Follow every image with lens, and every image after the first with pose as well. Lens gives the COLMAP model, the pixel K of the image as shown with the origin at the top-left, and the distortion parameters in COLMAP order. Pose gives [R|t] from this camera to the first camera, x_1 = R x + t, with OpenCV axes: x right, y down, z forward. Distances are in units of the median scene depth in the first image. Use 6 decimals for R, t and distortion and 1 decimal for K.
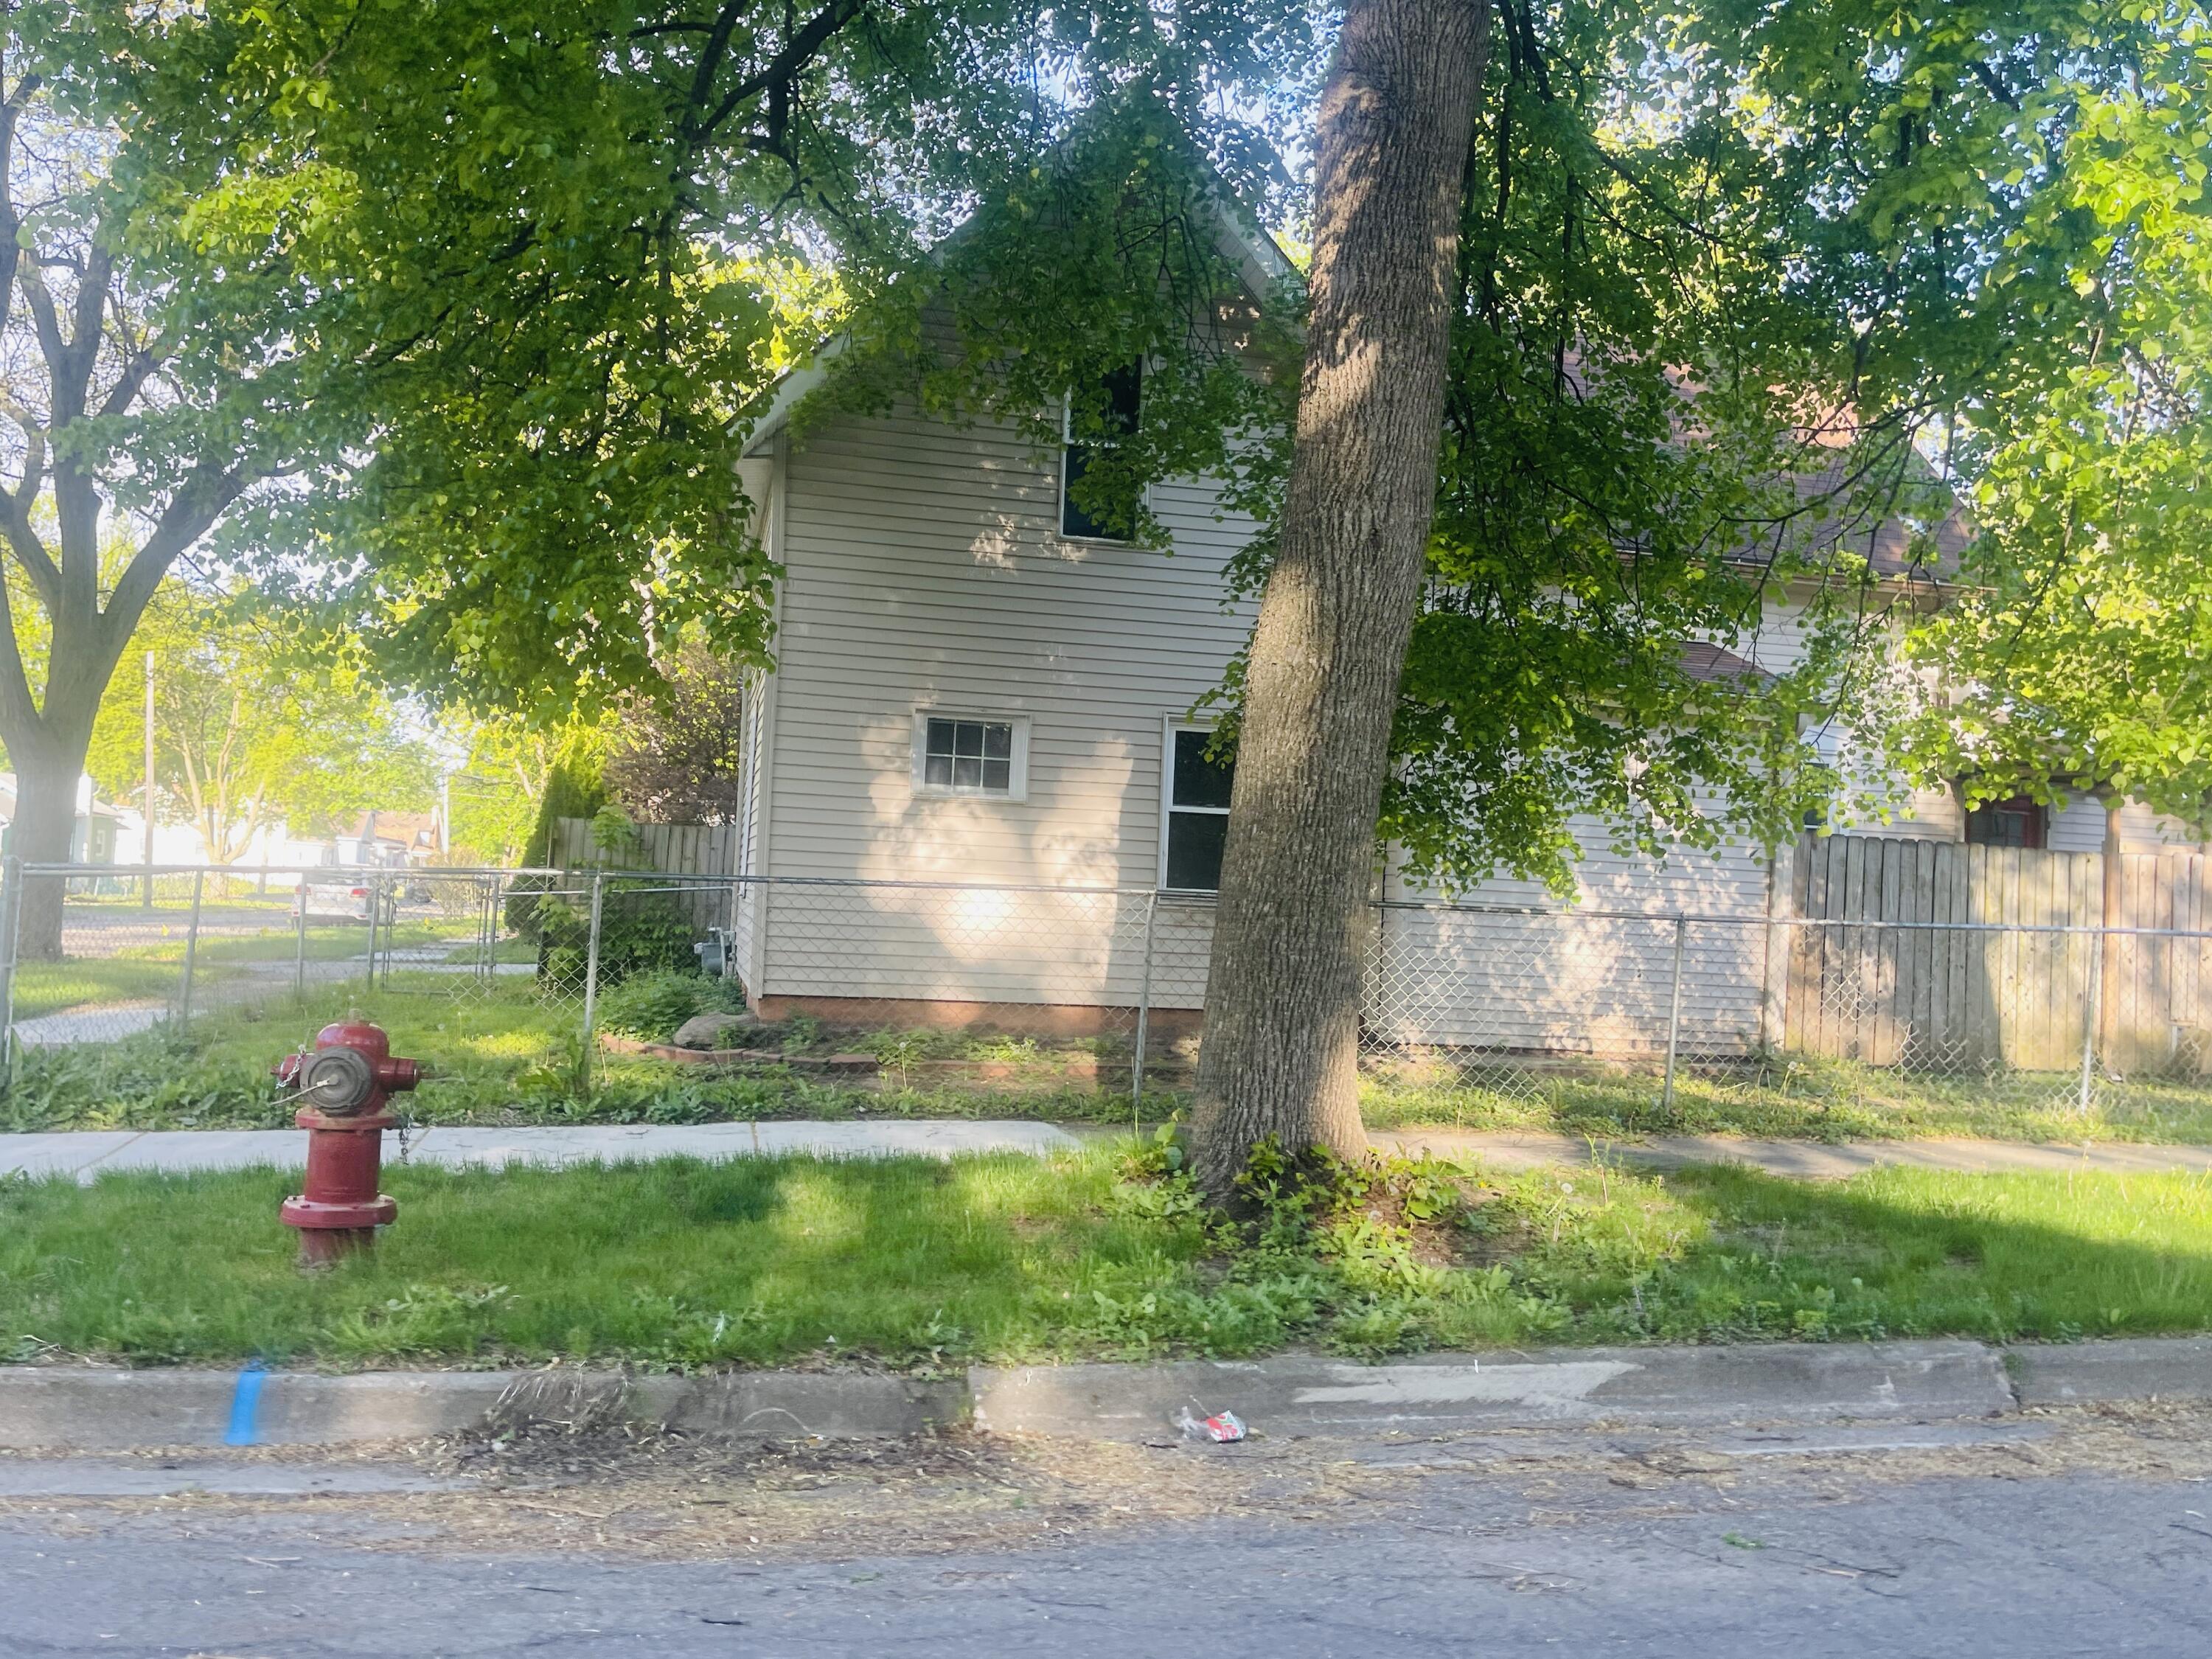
lens RADIAL K [[1783.3, 0, 1106.0], [0, 1783.3, 829.5], [0, 0, 1]] dist [-0.002182, -0.002746]
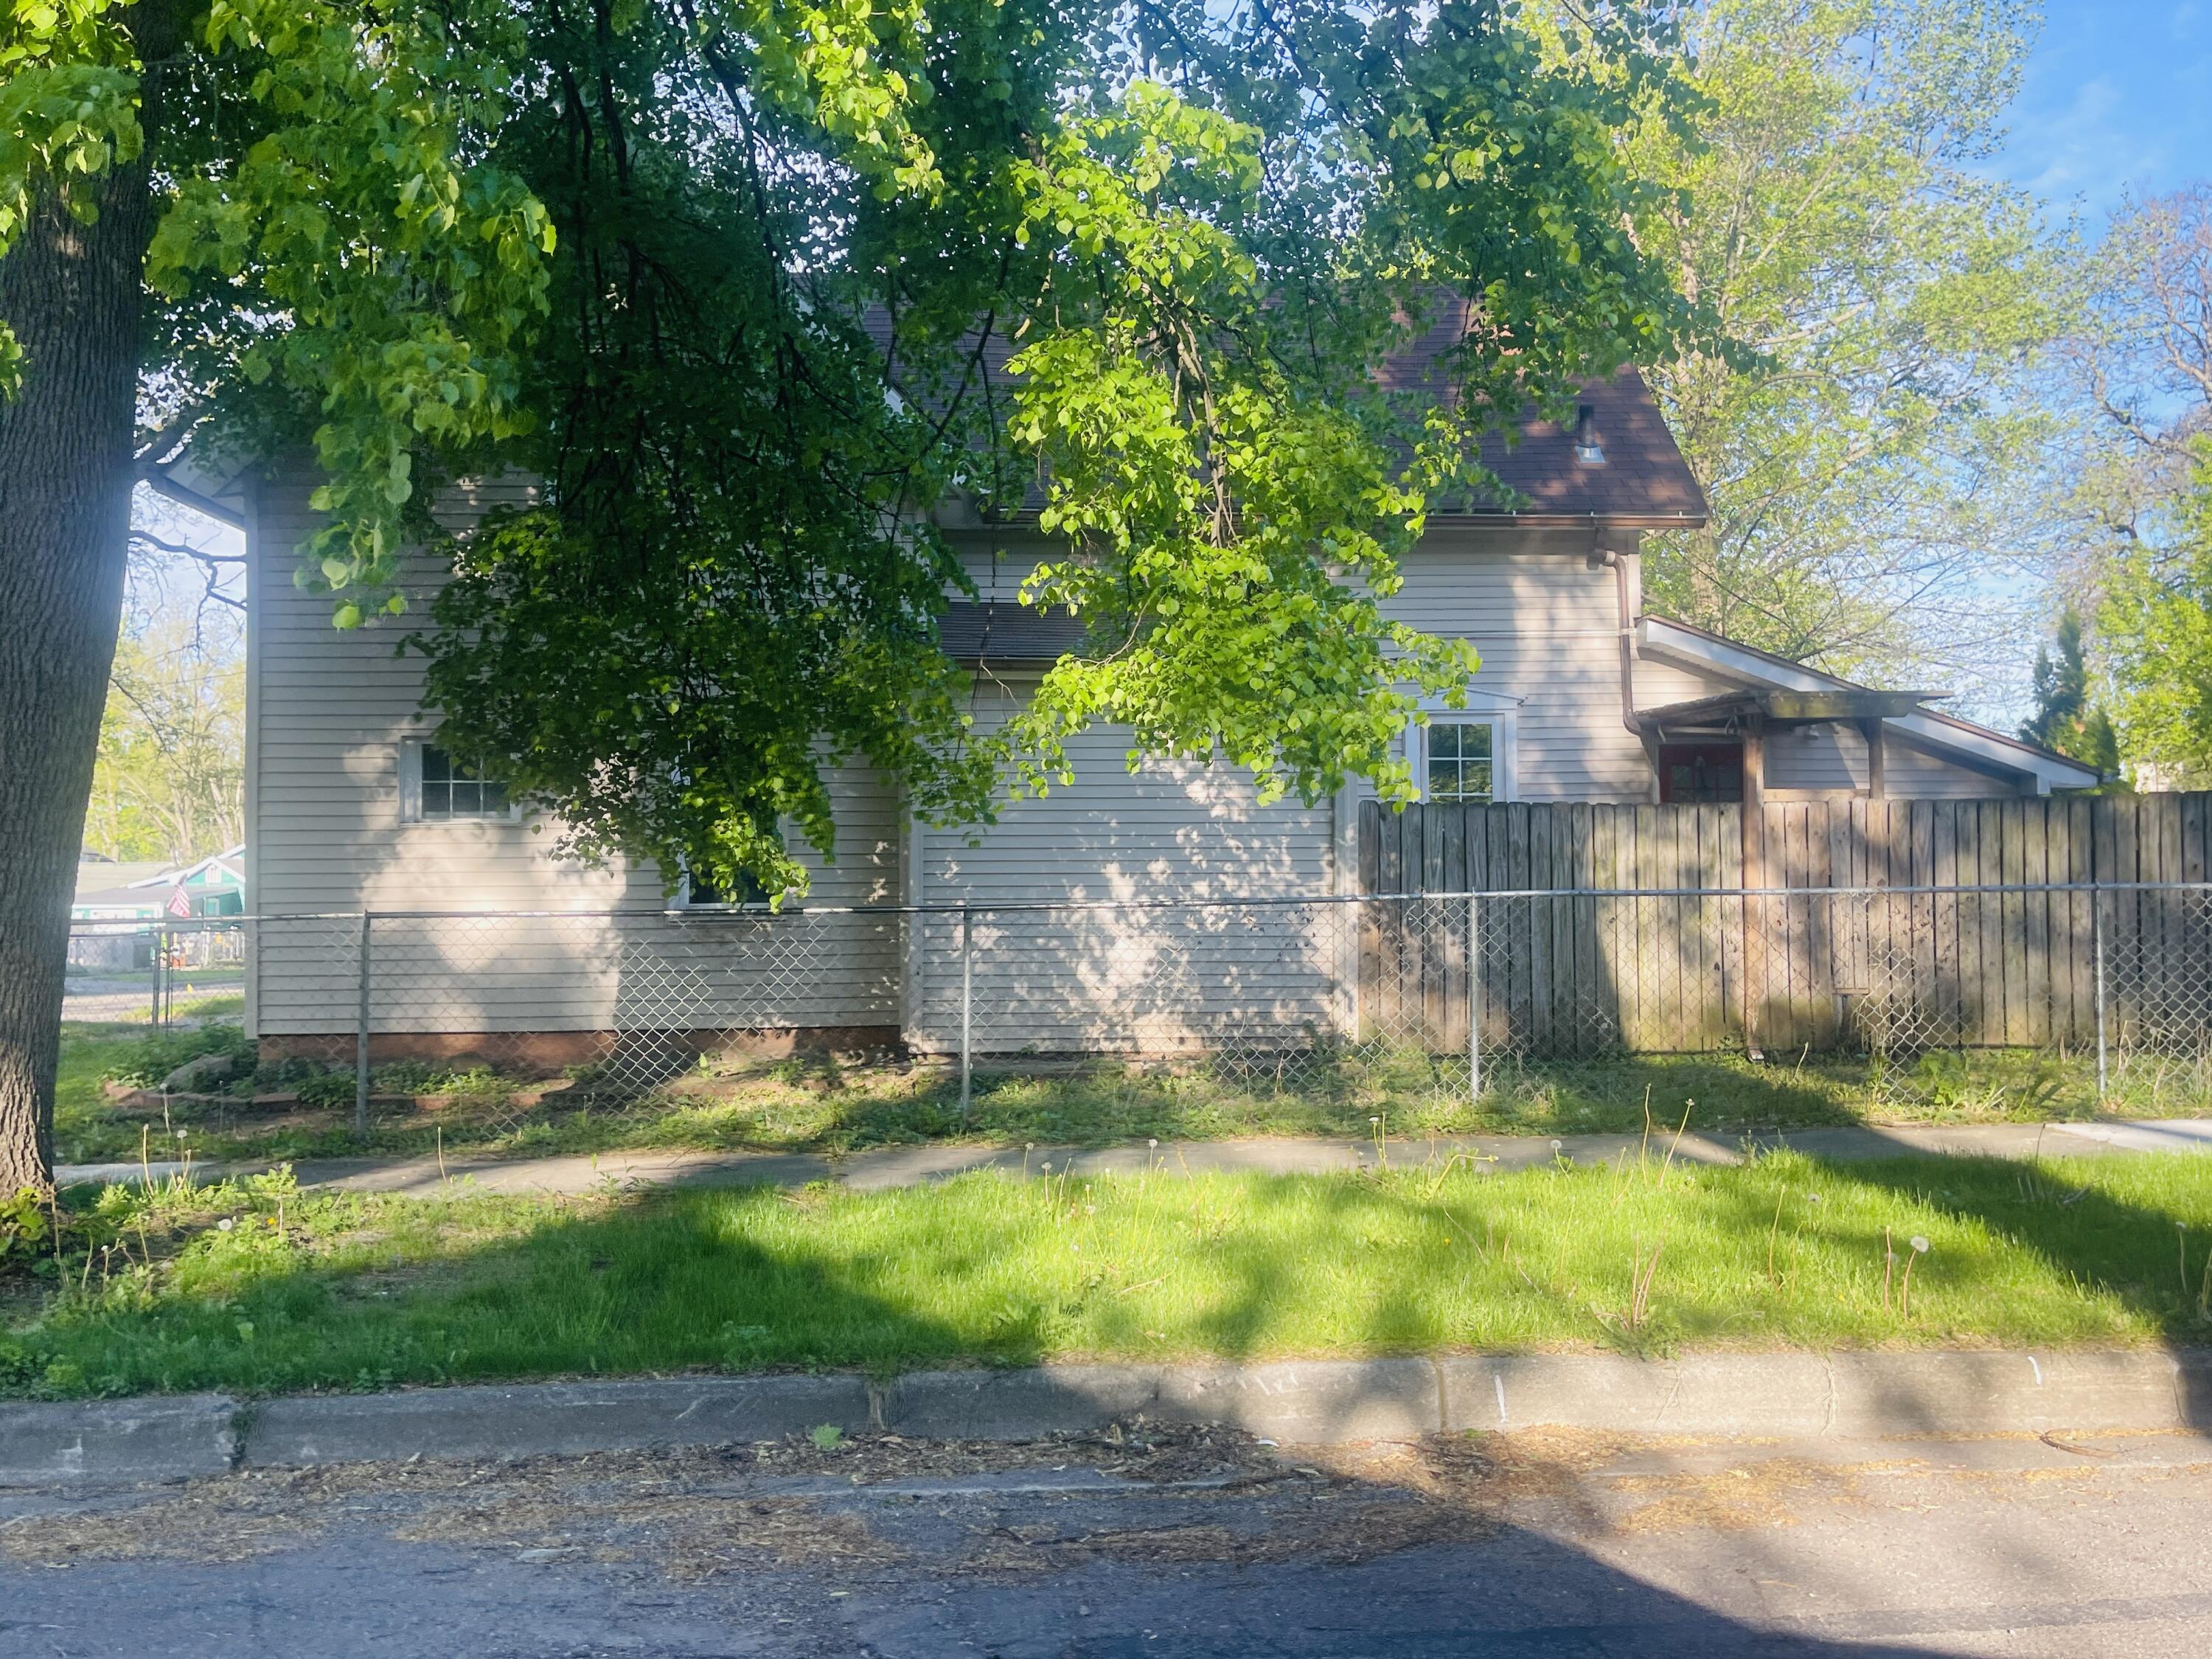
lens RADIAL K [[1832.4, 0, 1106.0], [0, 1832.4, 829.5], [0, 0, 1]] dist [0.000731, -0.004781]
pose [[0.989407, -0.062751, -0.130902, 0.384192], [0.062274, 0.998029, -0.007741, 0.015414], [0.131130, -0.000492, 0.991365, 0.058444]]
